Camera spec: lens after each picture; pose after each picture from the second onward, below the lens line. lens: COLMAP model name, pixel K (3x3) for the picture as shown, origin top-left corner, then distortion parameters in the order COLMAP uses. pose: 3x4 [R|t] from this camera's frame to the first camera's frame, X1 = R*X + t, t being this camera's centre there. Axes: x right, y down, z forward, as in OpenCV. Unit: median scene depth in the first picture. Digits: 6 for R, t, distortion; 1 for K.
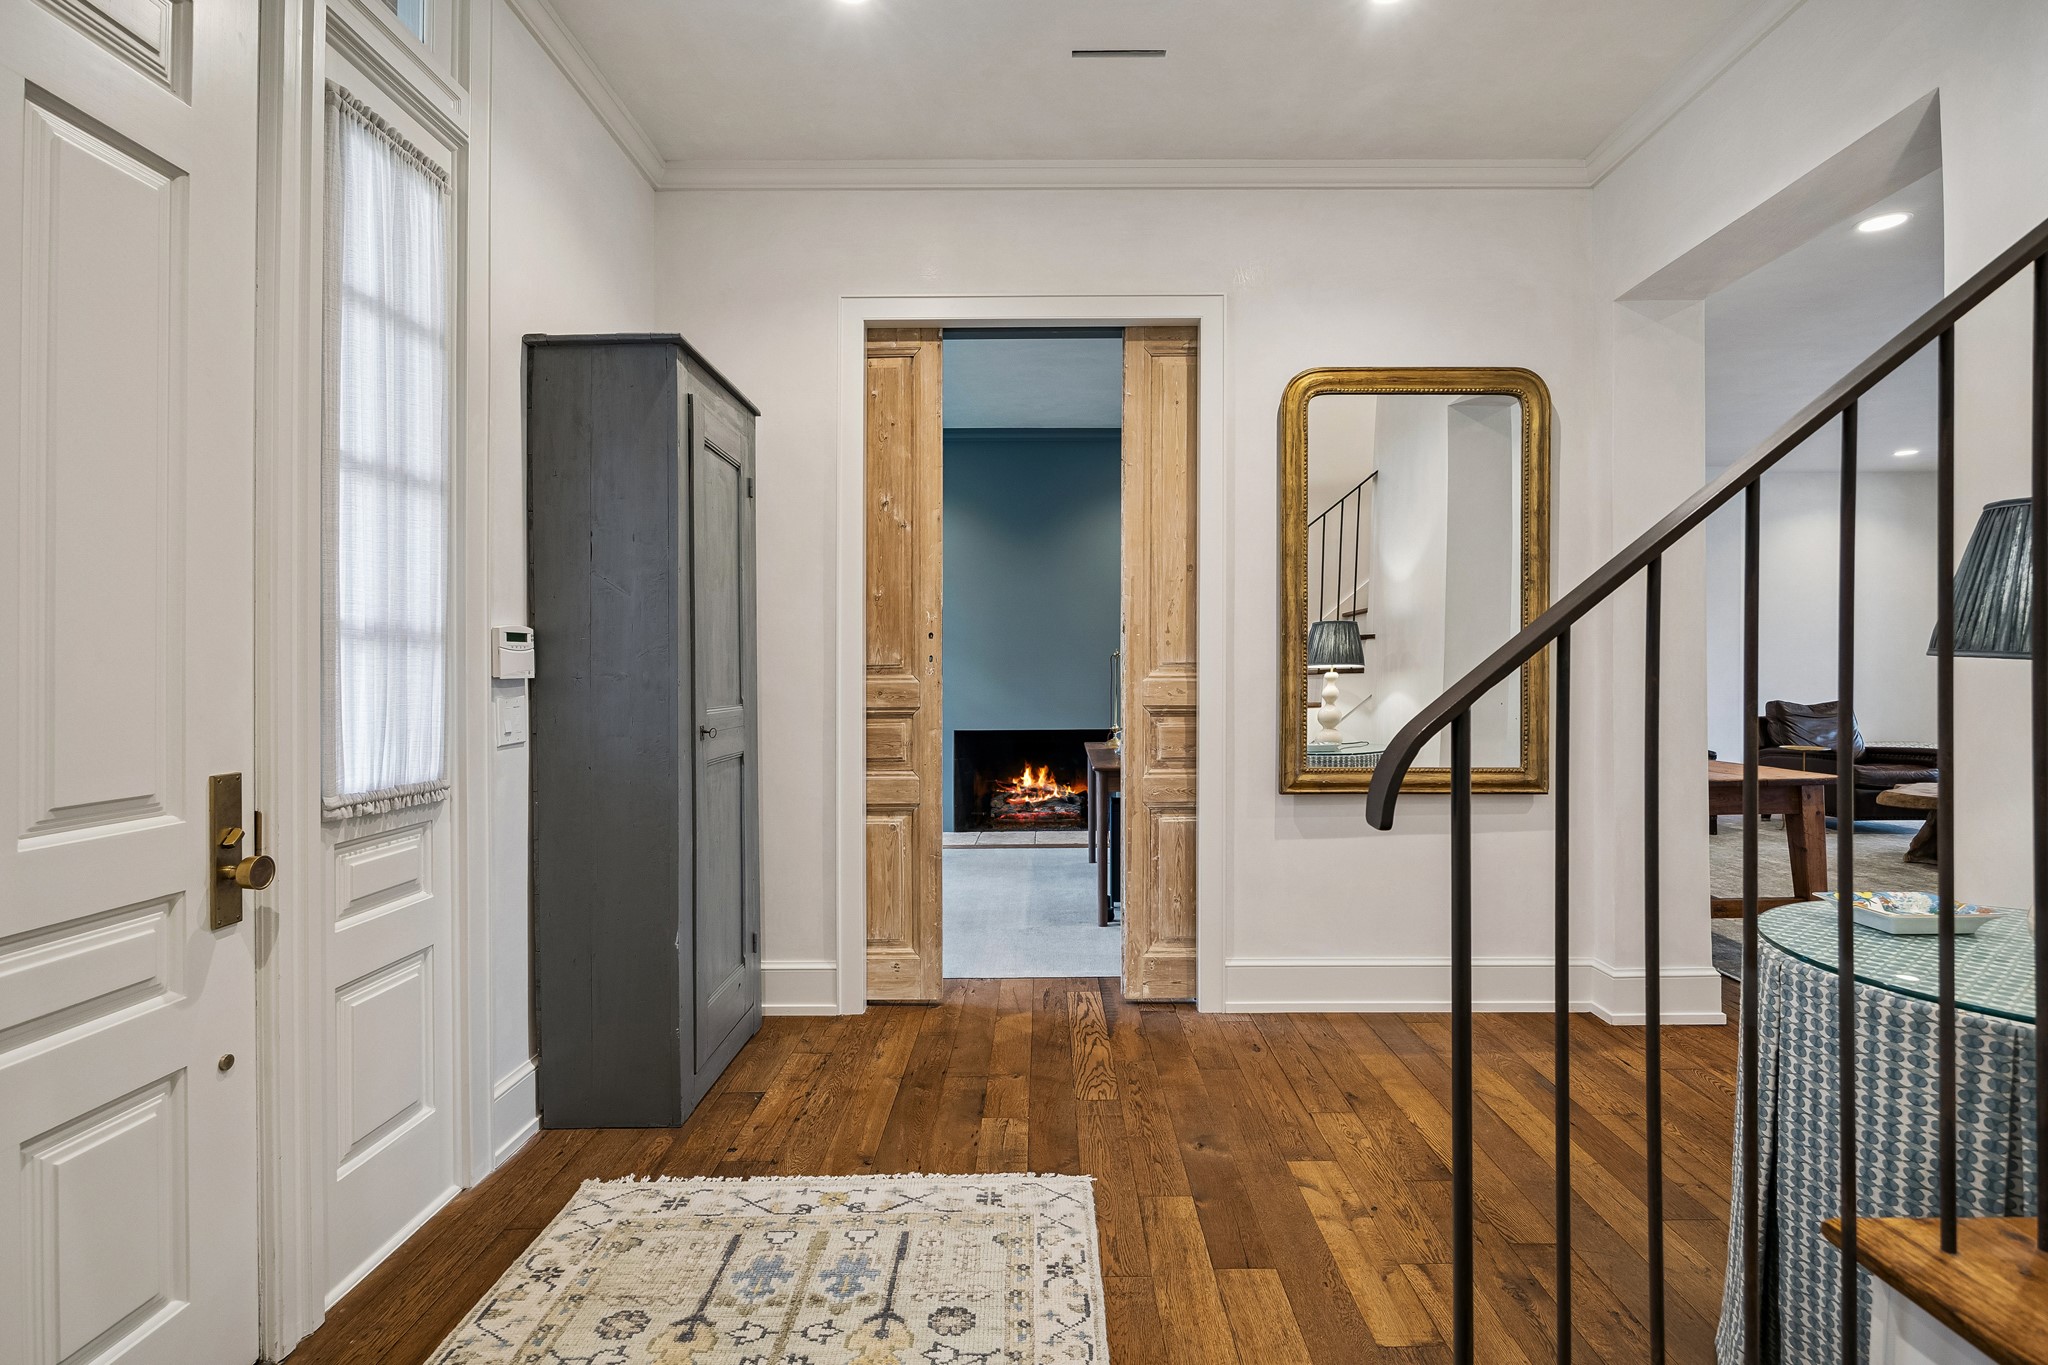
lens RADIAL K [[998.1, 0, 1028.4], [0, 998.1, 677.0], [0, 0, 1]] dist [0.000164, 0.000010]
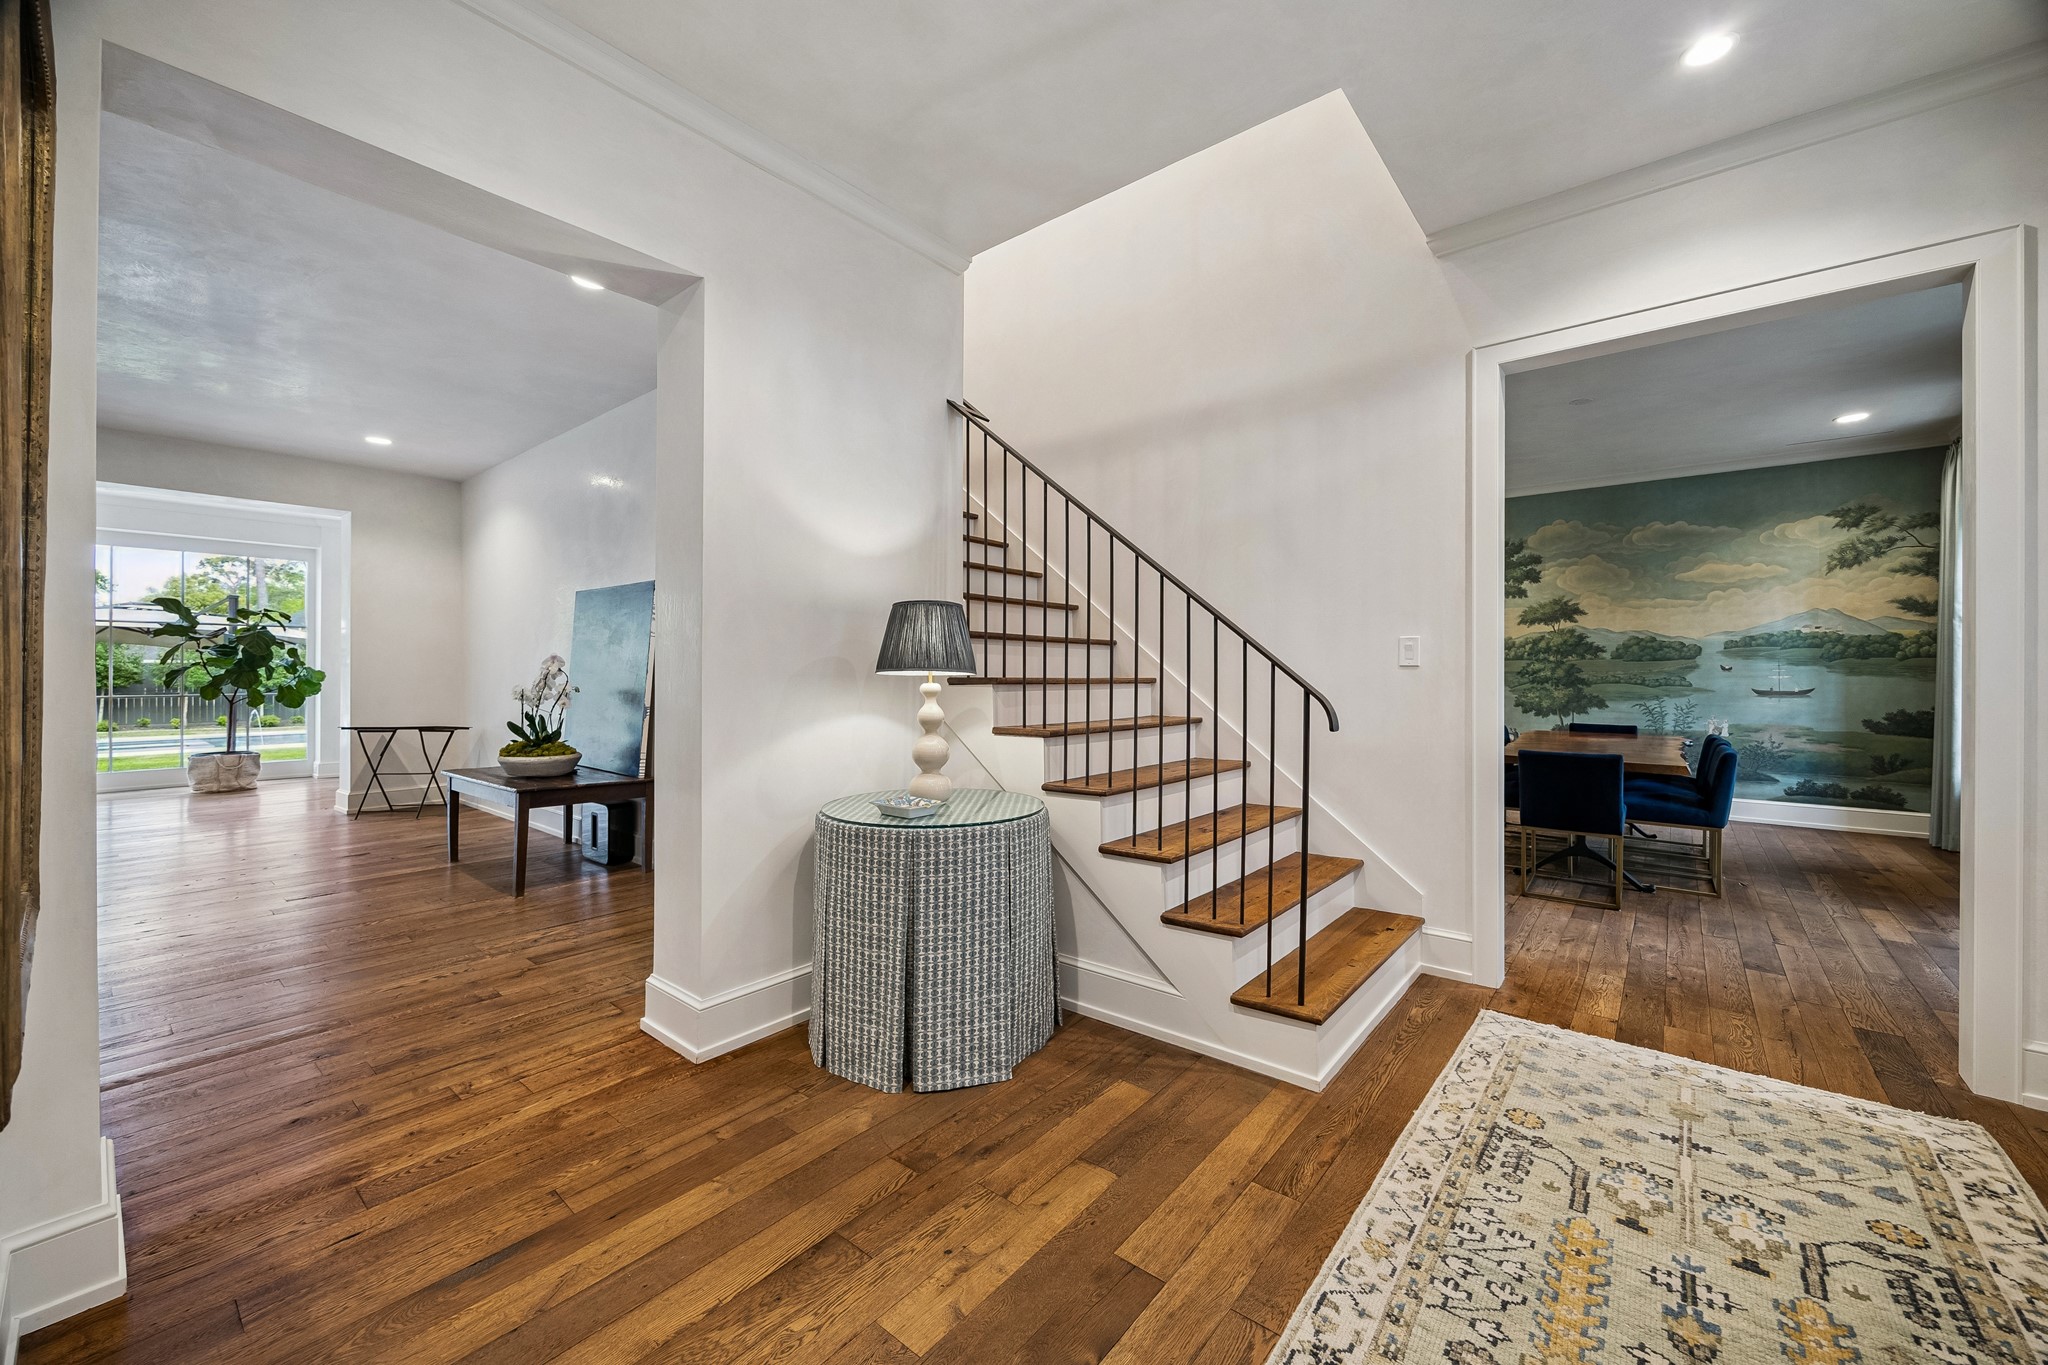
lens RADIAL K [[797.0, 0, 1018.5], [0, 797.0, 673.8], [0, 0, 1]] dist [0.001143, 0.000176]
pose [[-0.781613, -0.002811, 0.623757, -0.210767], [0.002234, 0.999971, 0.007306, -0.021327], [-0.623759, 0.007104, -0.781584, 1.855760]]
